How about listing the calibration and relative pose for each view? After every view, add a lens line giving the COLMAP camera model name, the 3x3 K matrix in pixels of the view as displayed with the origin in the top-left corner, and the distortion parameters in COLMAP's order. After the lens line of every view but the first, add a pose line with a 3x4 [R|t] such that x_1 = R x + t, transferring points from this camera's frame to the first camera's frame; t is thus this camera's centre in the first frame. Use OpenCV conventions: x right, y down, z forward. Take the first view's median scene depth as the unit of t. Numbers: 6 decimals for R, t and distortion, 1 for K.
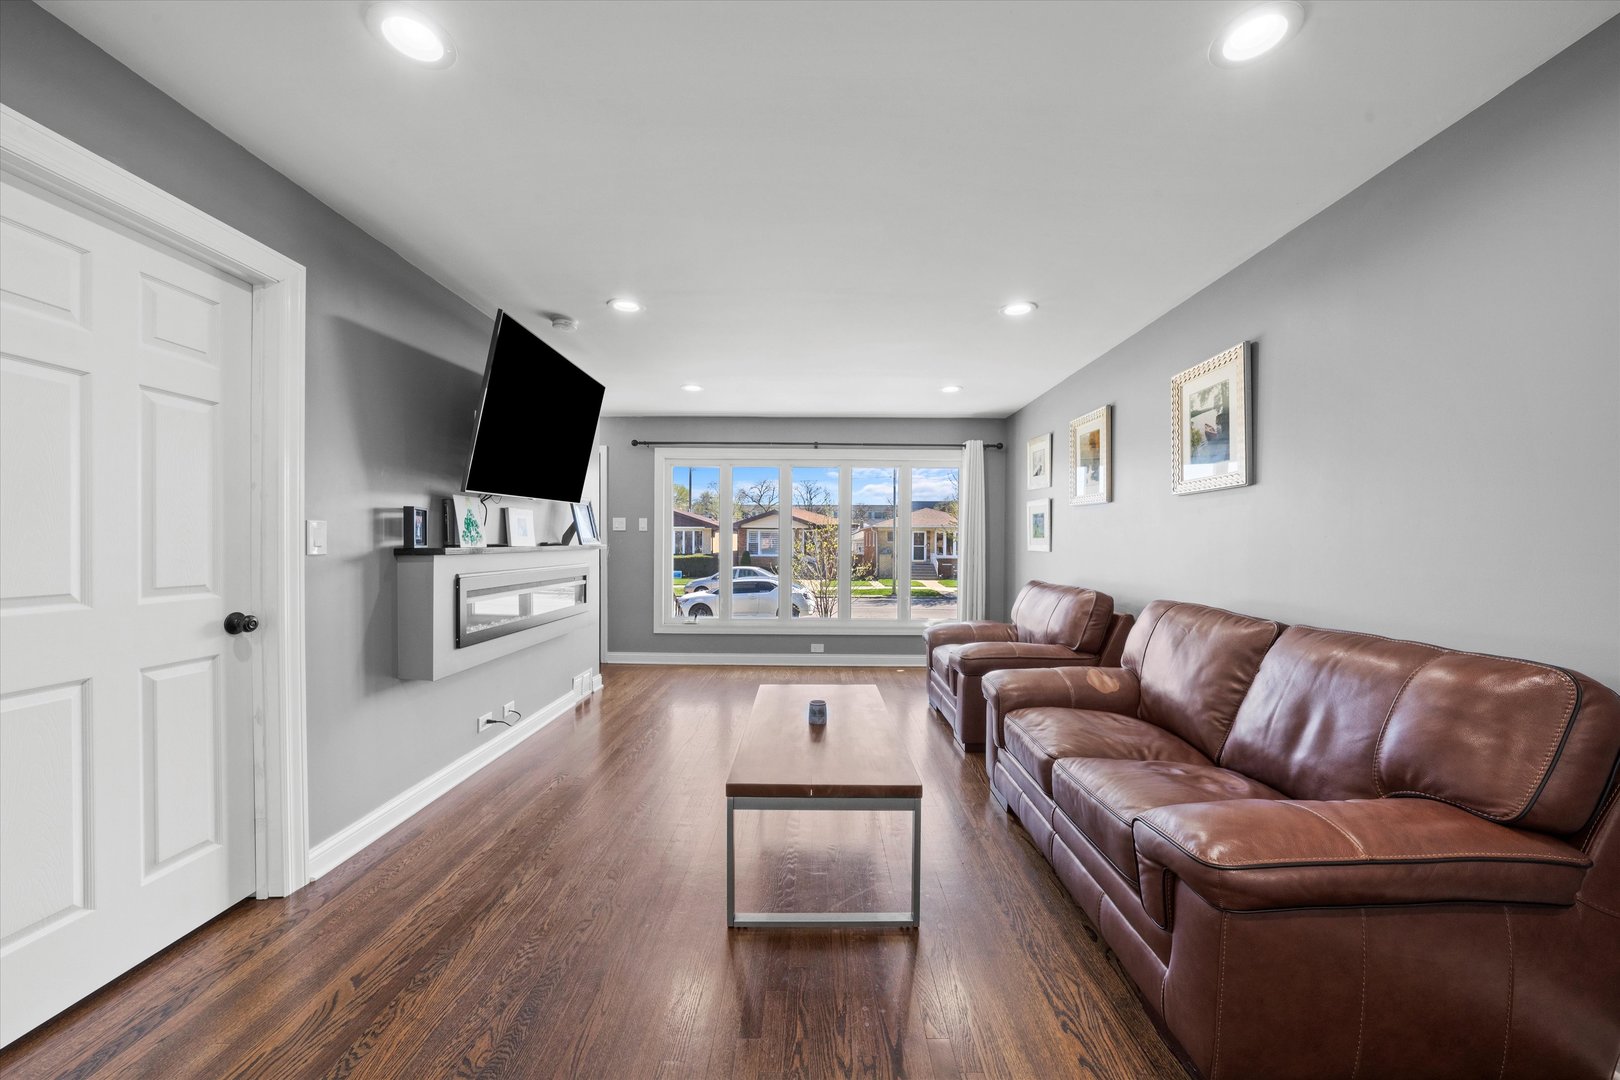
lens RADIAL K [[572.5, 0, 811.4], [0, 572.5, 548.7], [0, 0, 1]] dist [-0.025818, 0.002703]
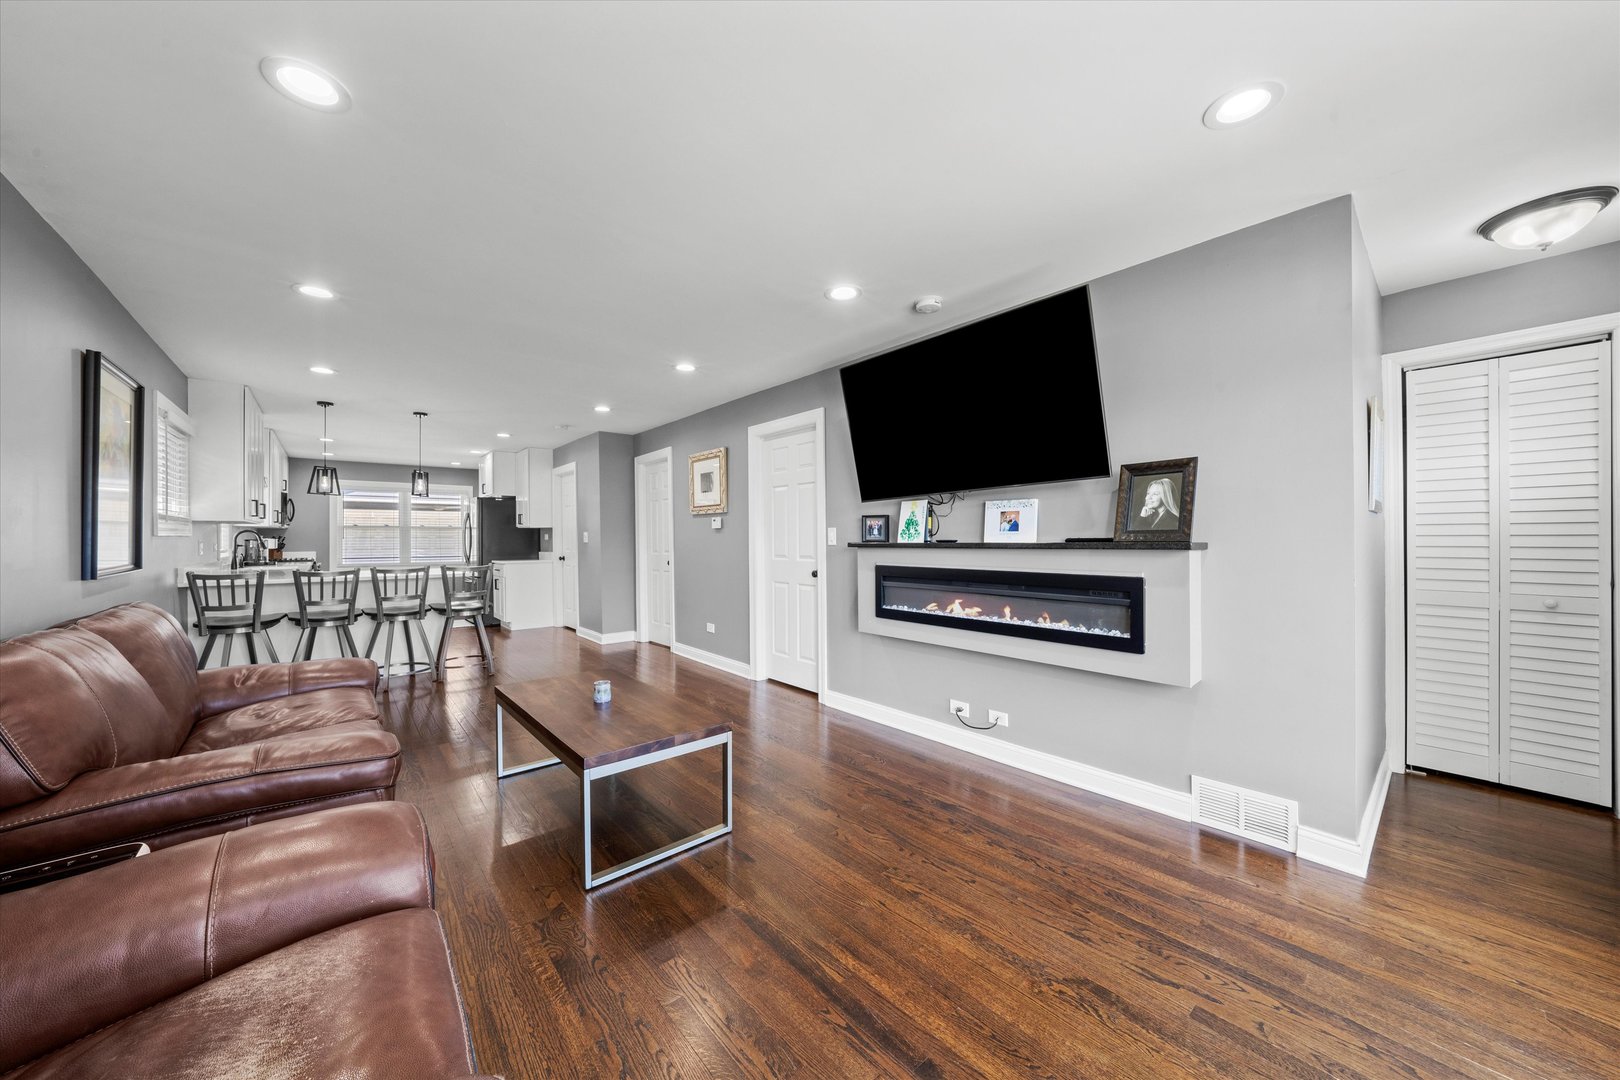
lens RADIAL K [[572.5, 0, 800.2], [0, 572.5, 534.2], [0, 0, 1]] dist [-0.025818, 0.002703]
pose [[-0.757464, -0.006785, -0.652841, 0.362588], [-0.007175, 0.999972, -0.002068, -0.015702], [0.652837, 0.003118, -0.757492, 1.676598]]
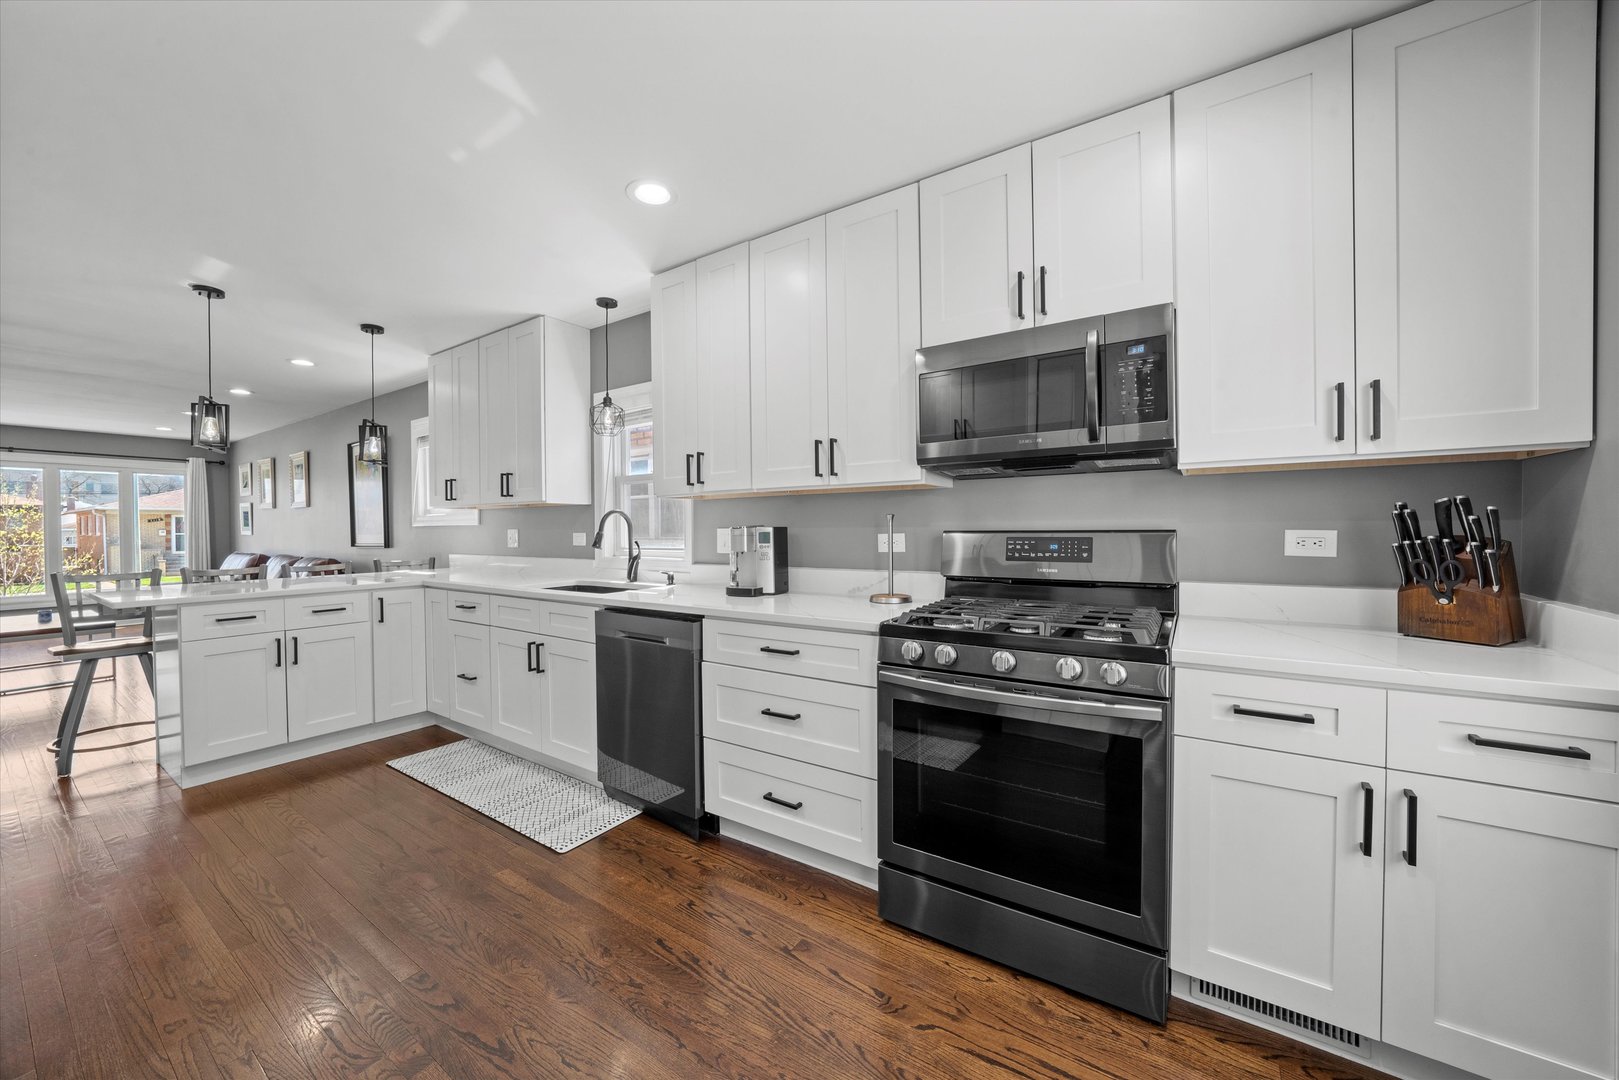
lens RADIAL K [[572.2, 0, 803.9], [0, 572.2, 537.9], [0, 0, 1]] dist [-0.025818, 0.002703]
pose [[0.537530, -0.023246, 0.842924, -0.137528], [0.015736, 0.999722, 0.017536, 0.015643], [-0.843098, 0.003838, 0.537747, -1.862166]]
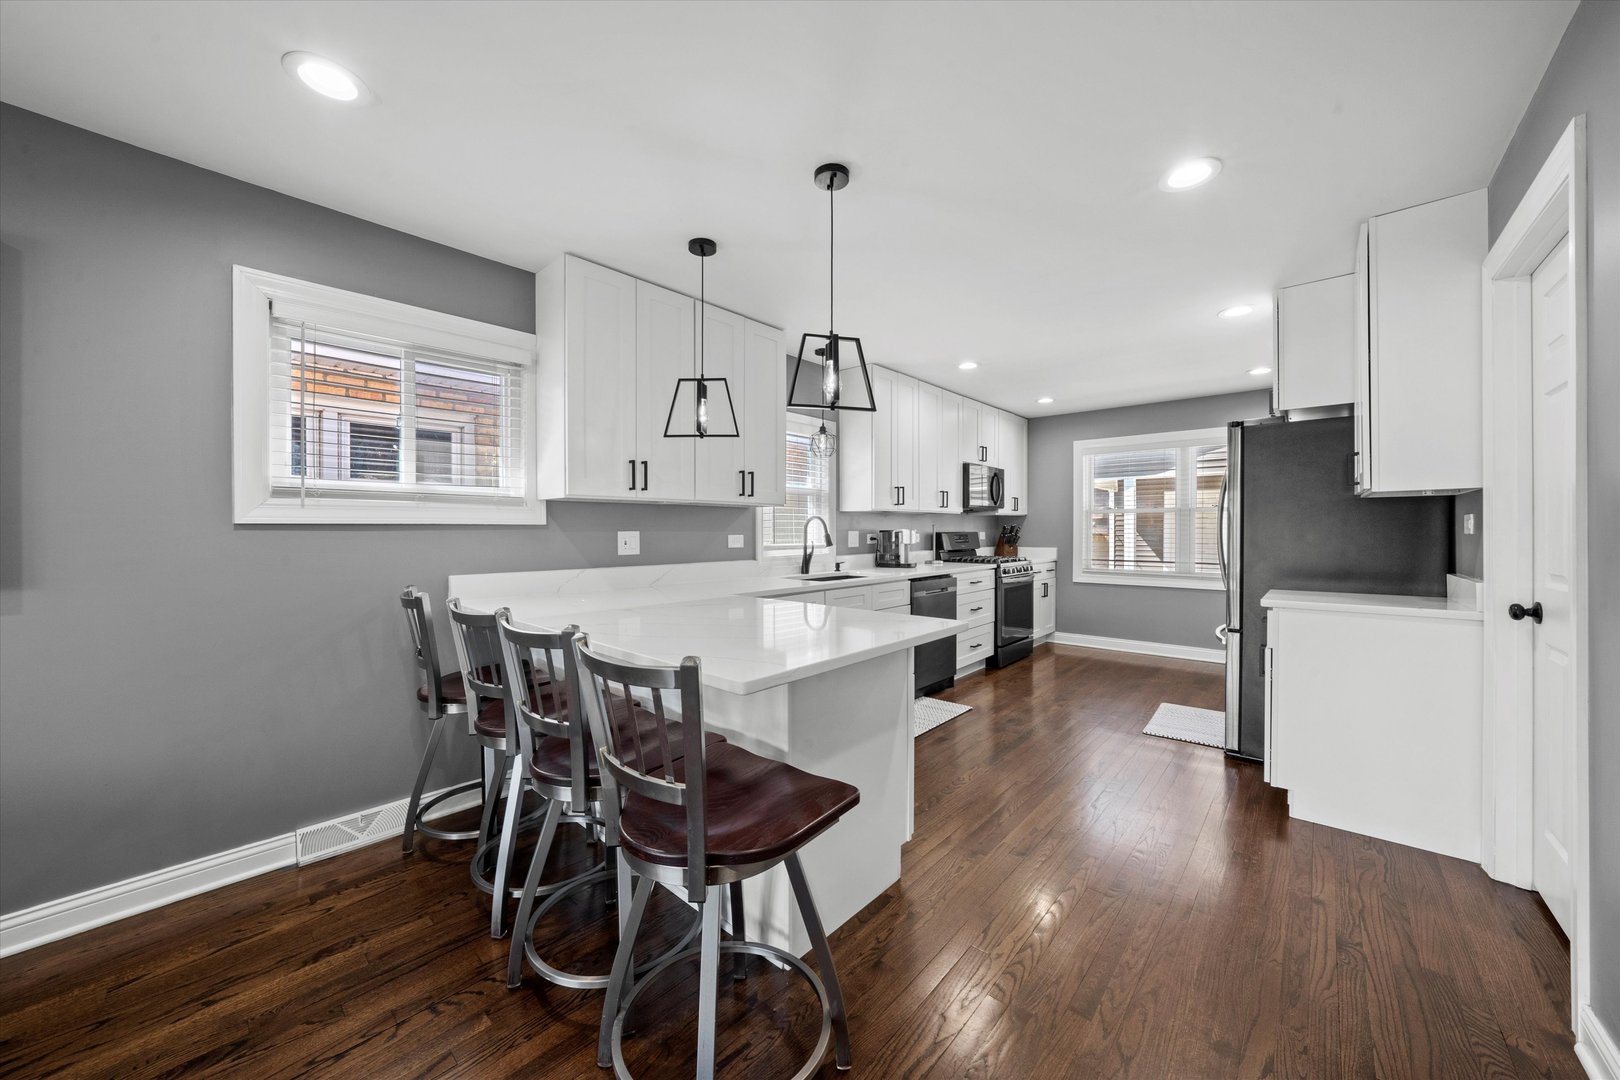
lens RADIAL K [[572.5, 0, 800.7], [0, 572.5, 537.5], [0, 0, 1]] dist [-0.025818, 0.002703]
pose [[-0.739375, -0.010404, 0.673214, -0.299952], [0.004827, 0.999773, 0.020751, -0.000374], [-0.673277, 0.018593, -0.739157, -0.003837]]
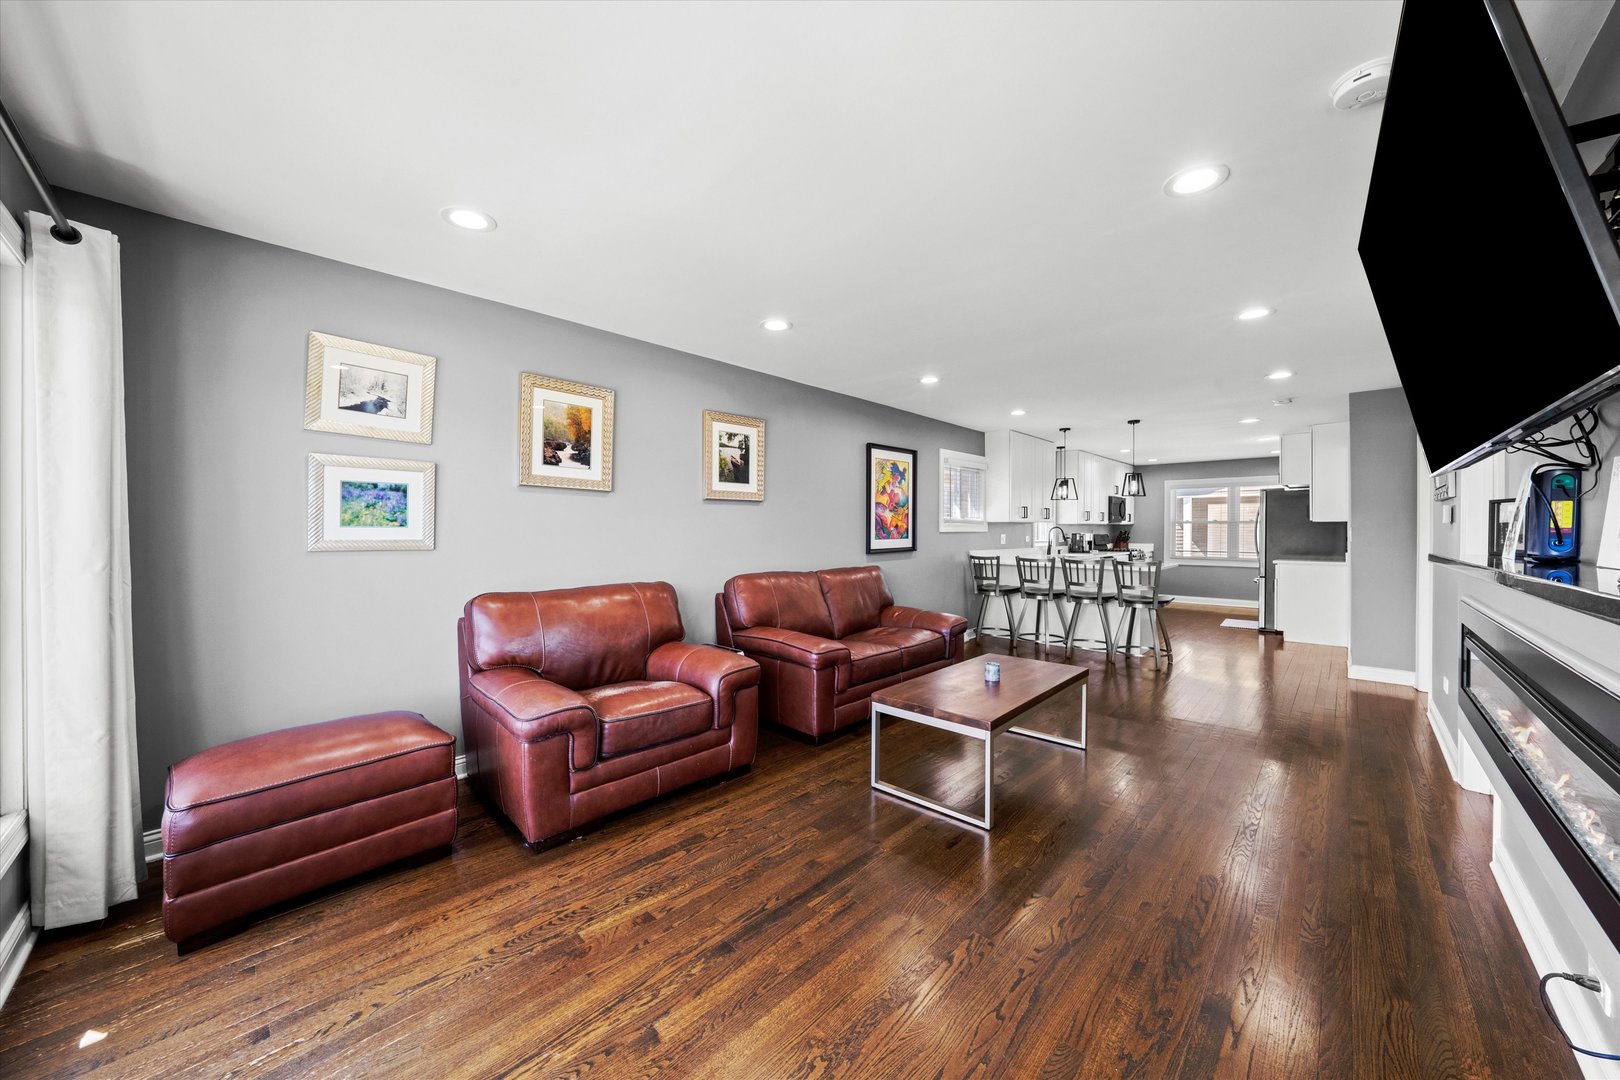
lens RADIAL K [[572.5, 0, 799.5], [0, 572.5, 529.5], [0, 0, 1]] dist [-0.025818, 0.002703]
pose [[-0.717908, -0.004005, 0.696126, -0.444632], [0.001741, 0.999970, 0.007548, -0.031771], [-0.696135, 0.006630, -0.717880, 1.769734]]
